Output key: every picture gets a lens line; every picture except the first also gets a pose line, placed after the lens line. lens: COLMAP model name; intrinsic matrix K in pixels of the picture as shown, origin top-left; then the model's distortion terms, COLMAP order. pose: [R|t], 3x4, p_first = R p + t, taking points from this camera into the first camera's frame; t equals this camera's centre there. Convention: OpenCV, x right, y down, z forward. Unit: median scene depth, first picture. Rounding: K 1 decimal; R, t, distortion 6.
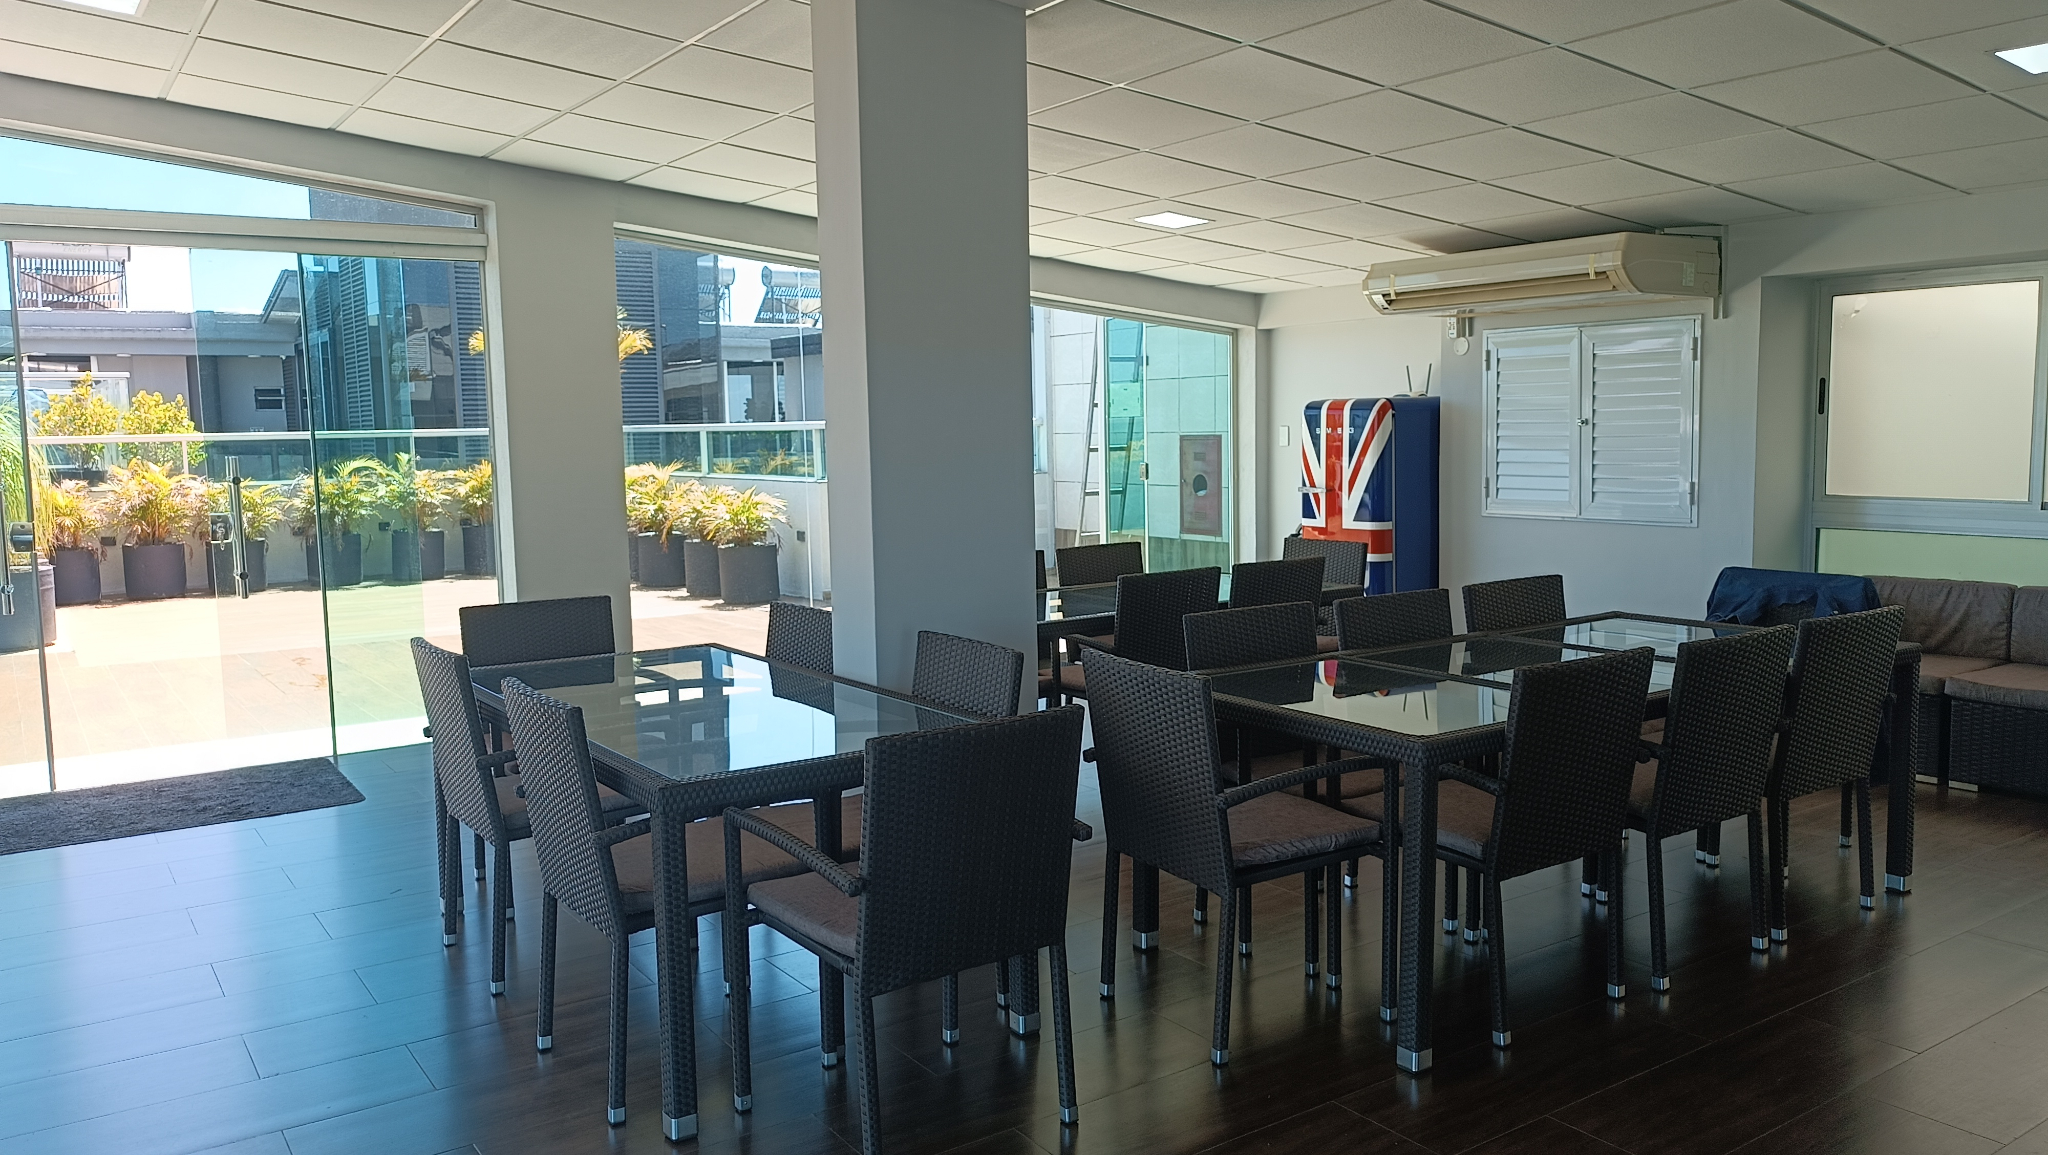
lens RADIAL K [[1489.5, 0, 1023.6], [0, 1489.5, 573.9], [0, 0, 1]] dist [0.007165, -0.001712]
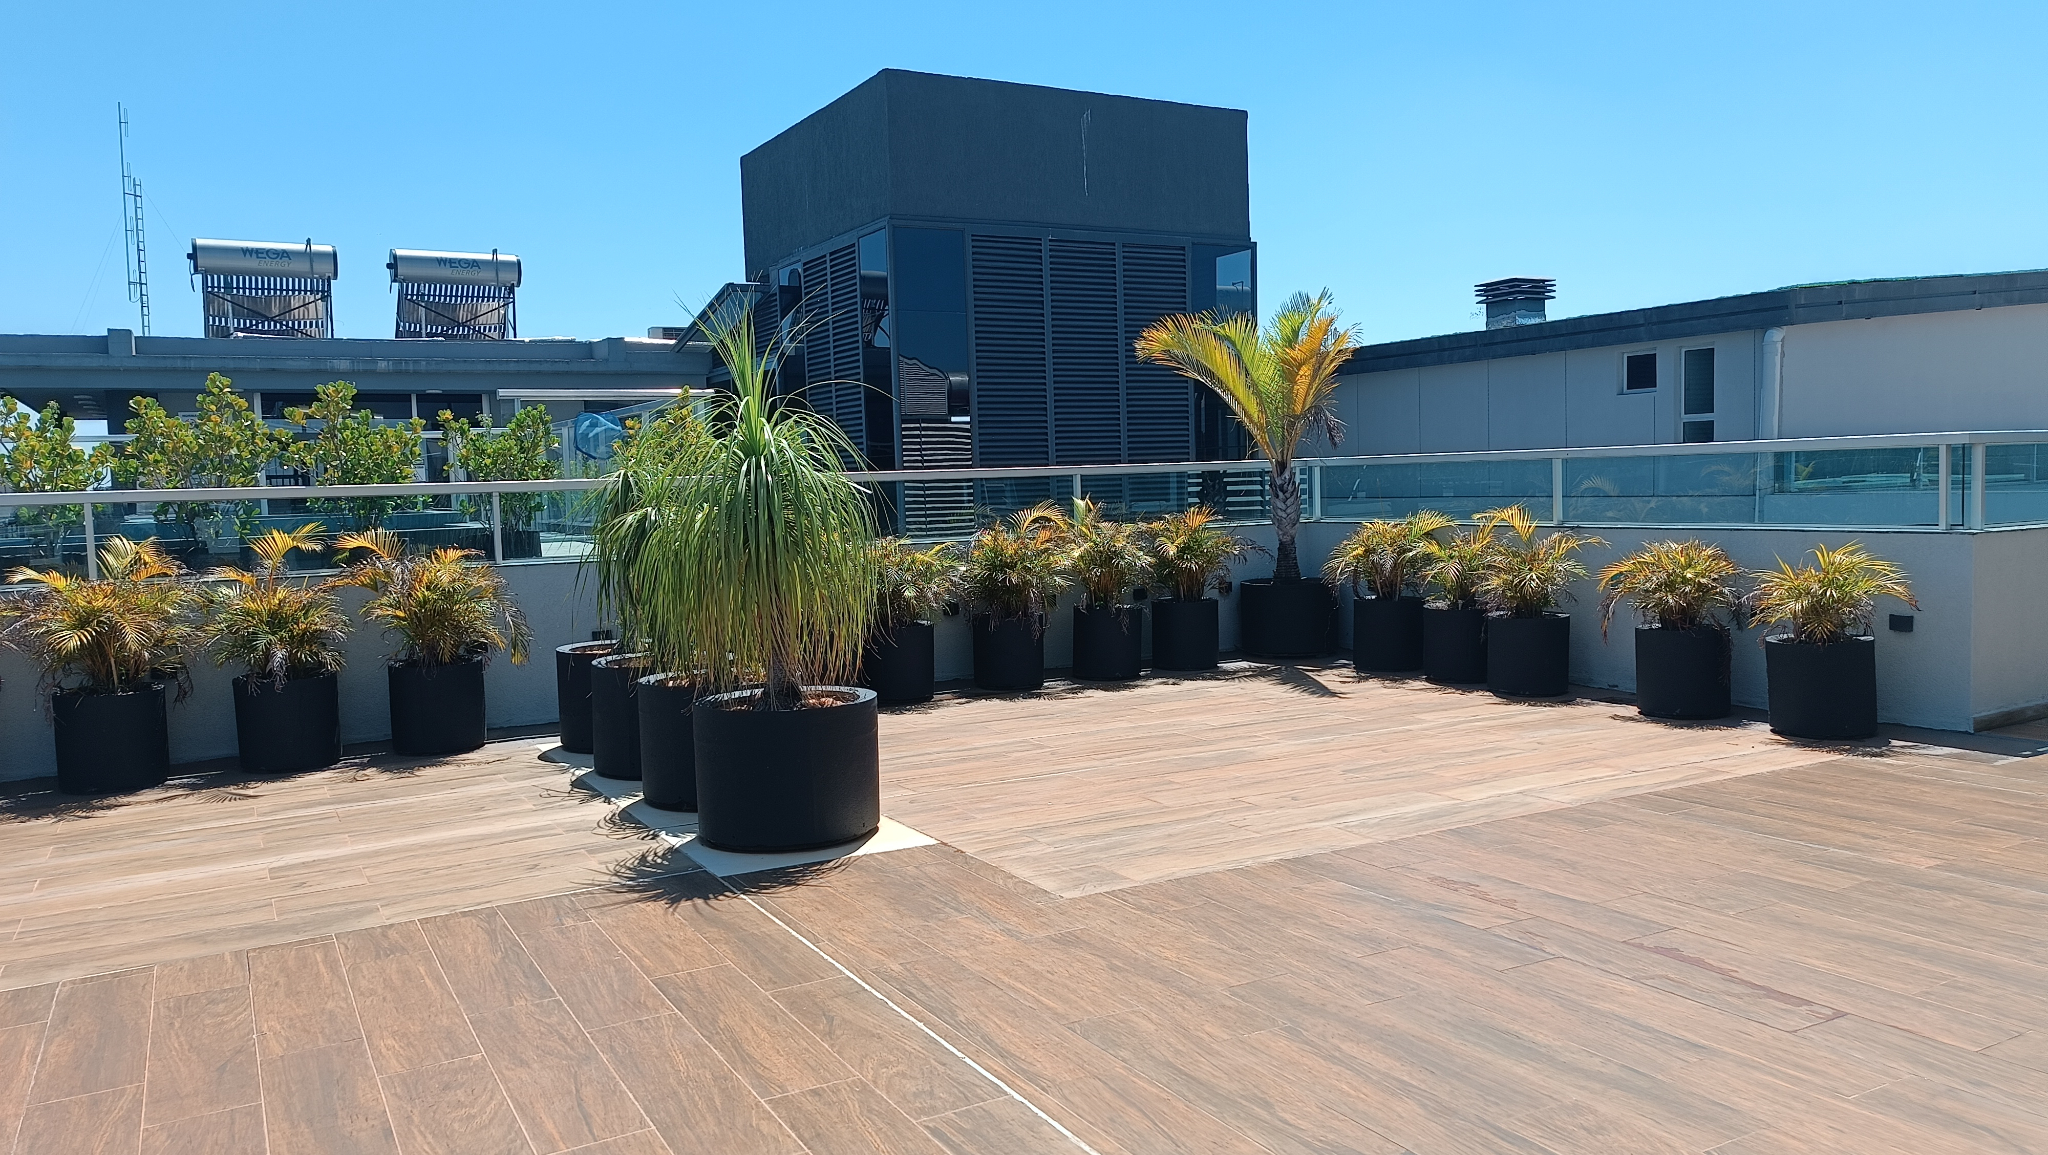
lens RADIAL K [[1489.5, 0, 1025.1], [0, 1489.5, 579.6], [0, 0, 1]] dist [0.007165, -0.001712]
pose [[0.994632, -0.002818, -0.103439, -0.373720], [-0.000203, 0.999574, -0.029178, -0.021226], [0.103477, 0.029042, 0.994208, 0.292670]]
